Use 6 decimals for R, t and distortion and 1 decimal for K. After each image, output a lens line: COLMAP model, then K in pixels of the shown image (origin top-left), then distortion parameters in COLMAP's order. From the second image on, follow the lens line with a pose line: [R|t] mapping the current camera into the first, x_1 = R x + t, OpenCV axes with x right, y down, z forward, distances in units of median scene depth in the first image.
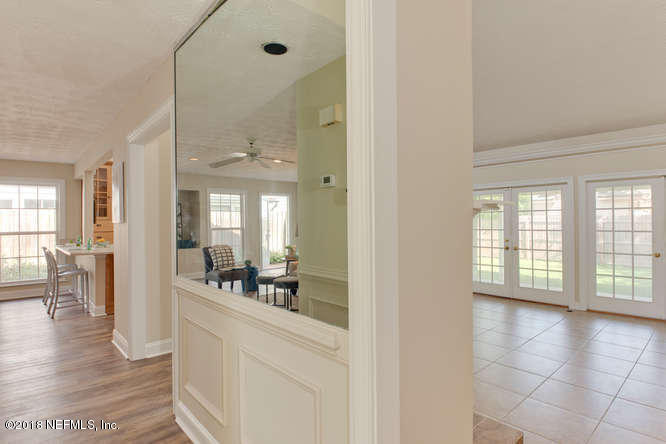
lens RADIAL K [[351.9, 0, 336.6], [0, 351.9, 220.9], [0, 0, 1]] dist [-0.019046, -0.000056]
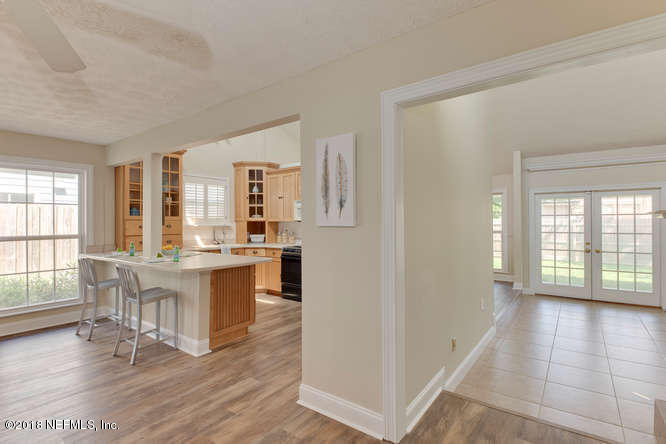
lens RADIAL K [[321.4, 0, 338.4], [0, 321.4, 222.8], [0, 0, 1]] dist [-0.000115, -0.000630]
pose [[0.979156, 0.005927, 0.203023, -0.424839], [-0.006755, 0.999971, 0.003385, -0.001928], [-0.202997, -0.004686, 0.979168, 0.231750]]
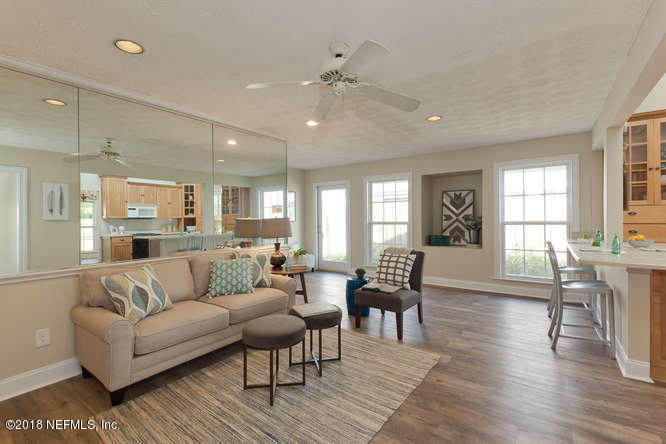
lens RADIAL K [[299.5, 0, 329.0], [0, 299.5, 219.4], [0, 0, 1]] dist [0.000506, -0.000318]
pose [[0.193553, 0.012296, -0.981013, -0.249654], [0.013483, 0.999794, 0.015192, 0.008040], [0.980997, -0.016168, 0.193347, 0.345740]]
